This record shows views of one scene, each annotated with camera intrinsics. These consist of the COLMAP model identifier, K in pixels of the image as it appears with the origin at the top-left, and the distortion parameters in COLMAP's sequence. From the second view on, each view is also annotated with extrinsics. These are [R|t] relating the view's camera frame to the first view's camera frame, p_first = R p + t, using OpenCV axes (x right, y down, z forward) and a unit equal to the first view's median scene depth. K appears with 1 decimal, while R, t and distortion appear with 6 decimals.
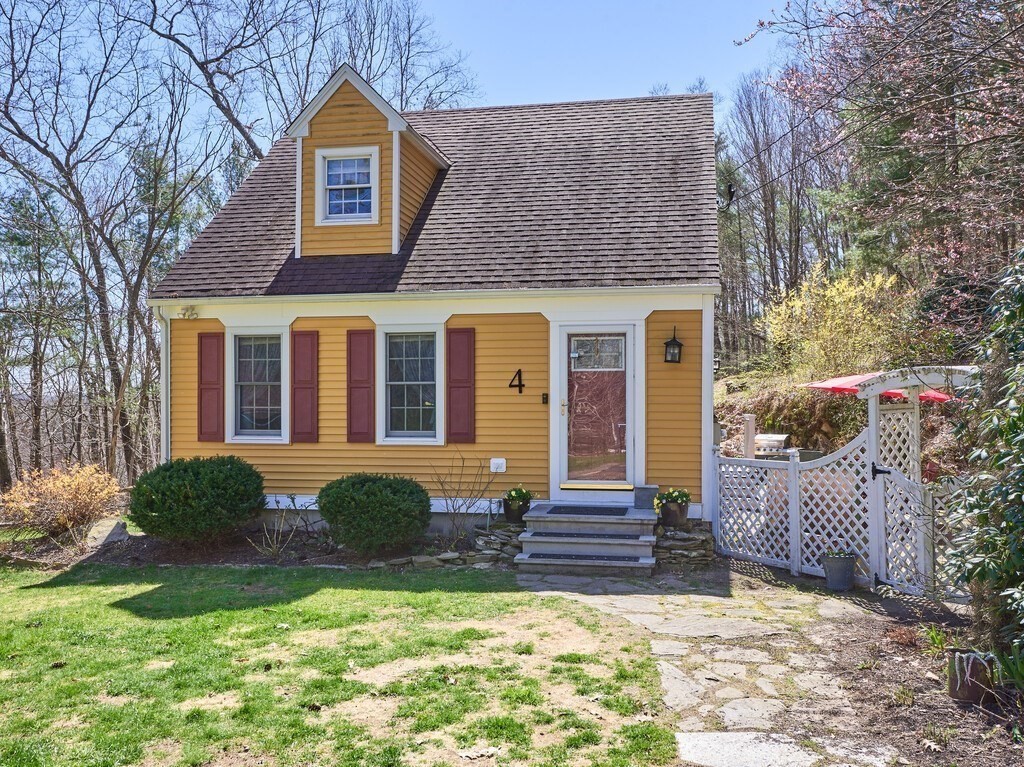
lens RADIAL K [[942.6, 0, 512.0], [0, 942.6, 383.5], [0, 0, 1]] dist [-0.006870, -0.003340]
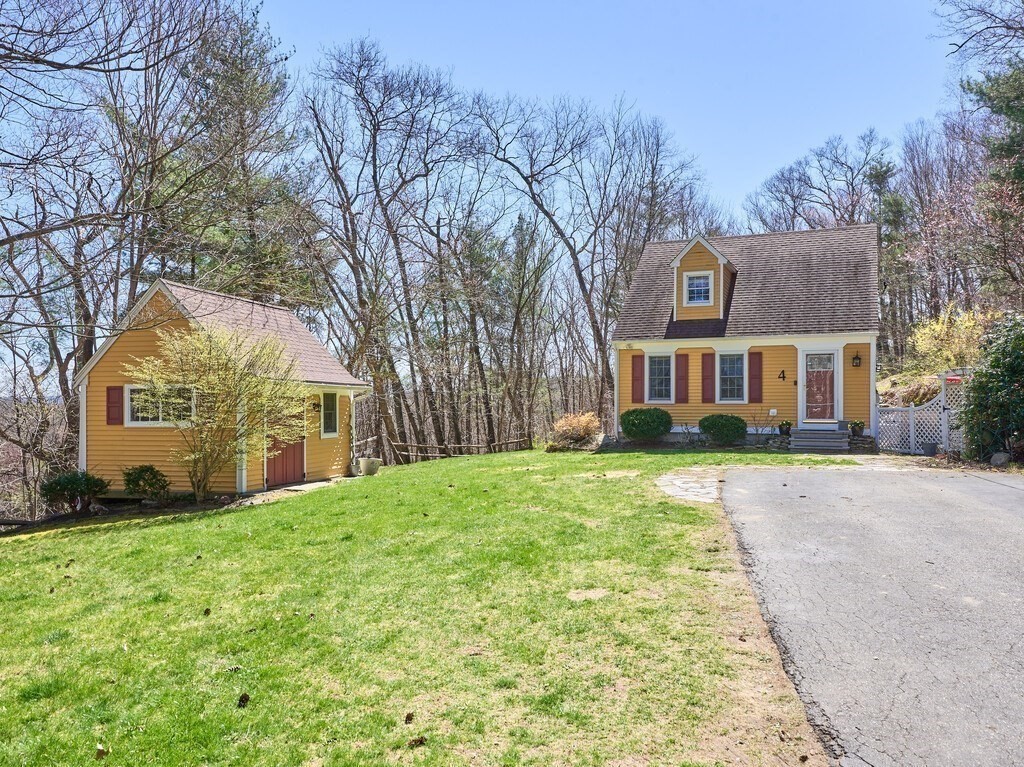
lens RADIAL K [[789.3, 0, 512.0], [0, 789.3, 383.5], [0, 0, 1]] dist [0.002277, 0.000185]
pose [[0.973578, -0.004032, -0.228318, -0.186025], [0.003722, 0.999991, -0.001787, 0.017536], [0.228323, 0.000890, 0.973585, -0.954523]]
